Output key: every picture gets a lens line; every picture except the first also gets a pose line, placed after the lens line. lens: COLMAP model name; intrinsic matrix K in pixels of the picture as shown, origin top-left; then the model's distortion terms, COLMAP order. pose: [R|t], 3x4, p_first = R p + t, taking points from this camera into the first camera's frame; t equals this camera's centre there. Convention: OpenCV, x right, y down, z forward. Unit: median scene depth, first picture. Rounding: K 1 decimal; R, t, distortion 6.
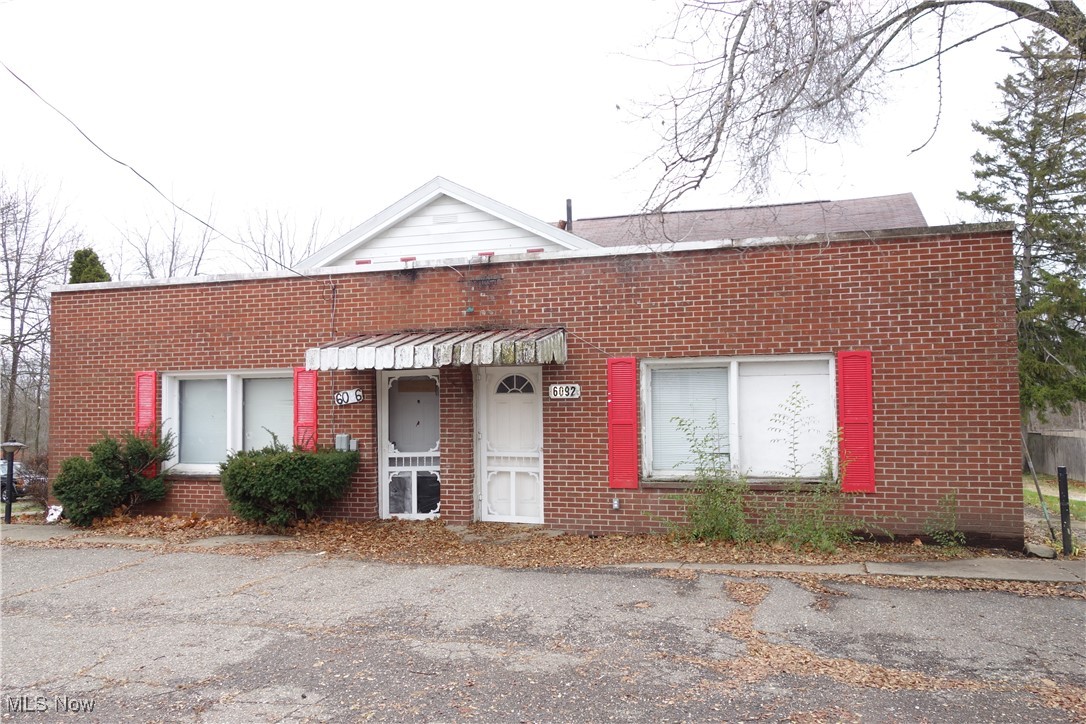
lens RADIAL K [[854.9, 0, 542.9], [0, 854.9, 362.1], [0, 0, 1]] dist [0.010724, -0.005167]
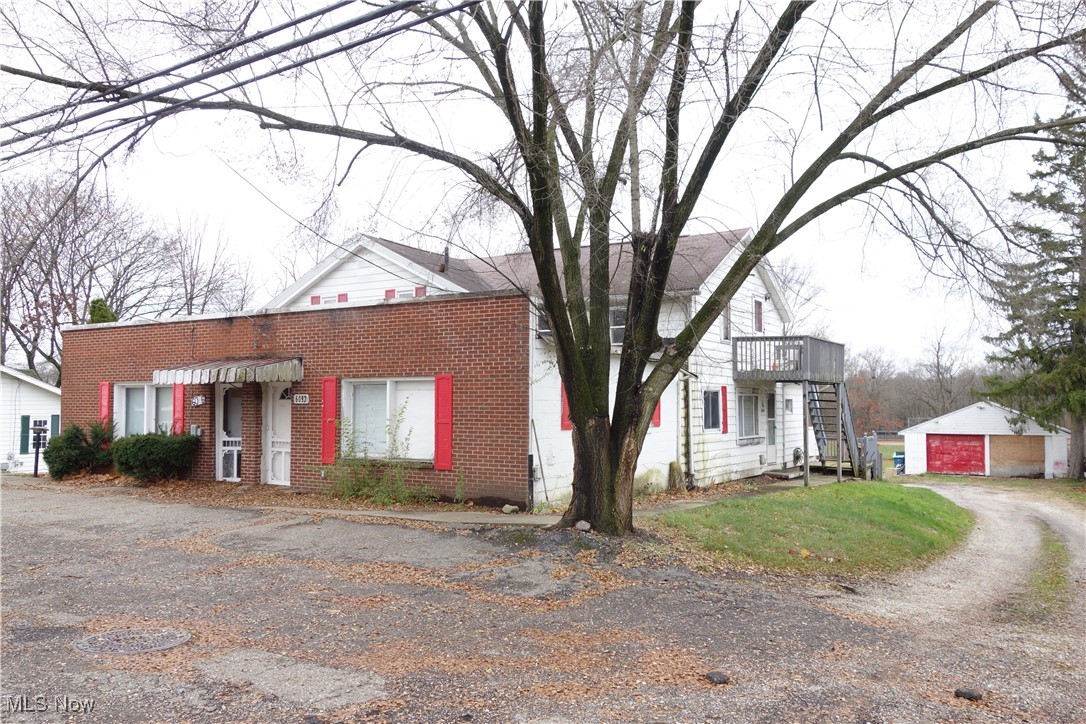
lens RADIAL K [[854.9, 0, 546.3], [0, 854.9, 366.4], [0, 0, 1]] dist [0.010724, -0.005167]
pose [[0.968437, 0.001014, -0.249257, 0.765638], [0.001533, 0.999949, 0.010027, -0.035632], [0.249254, -0.010092, 0.968385, -0.334440]]
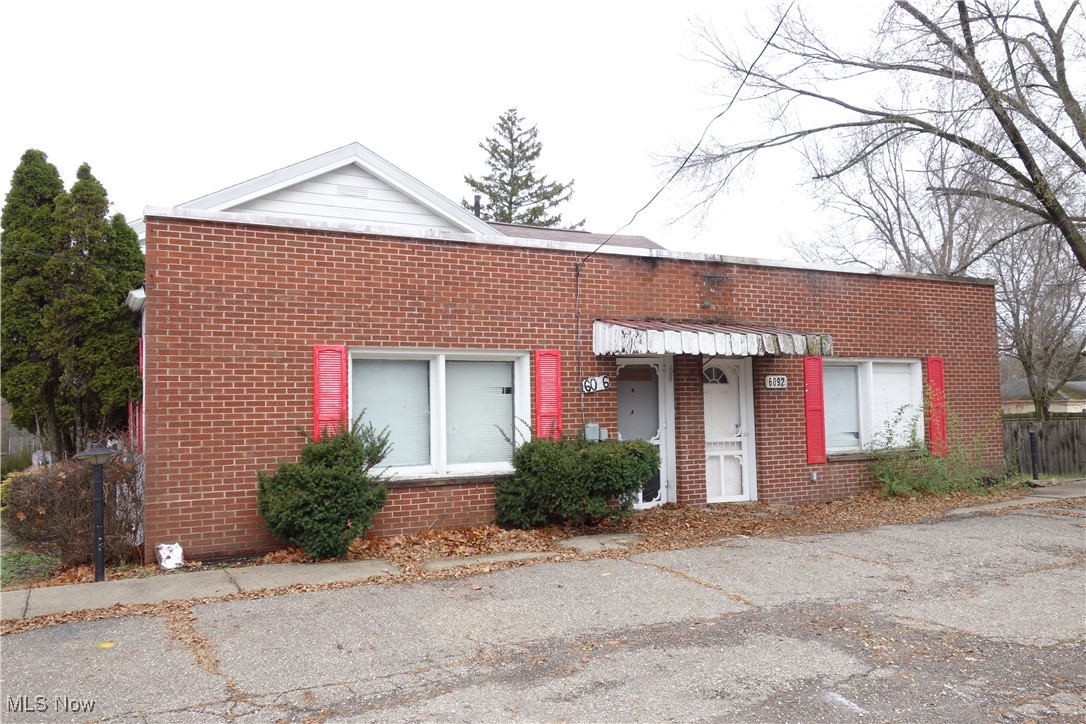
lens RADIAL K [[854.9, 0, 546.7], [0, 854.9, 360.3], [0, 0, 1]] dist [0.010724, -0.005167]
pose [[0.705572, 0.041864, 0.707401, -0.934200], [-0.025744, 0.999109, -0.033449, 0.047742], [-0.708171, 0.005390, 0.706020, 0.378608]]
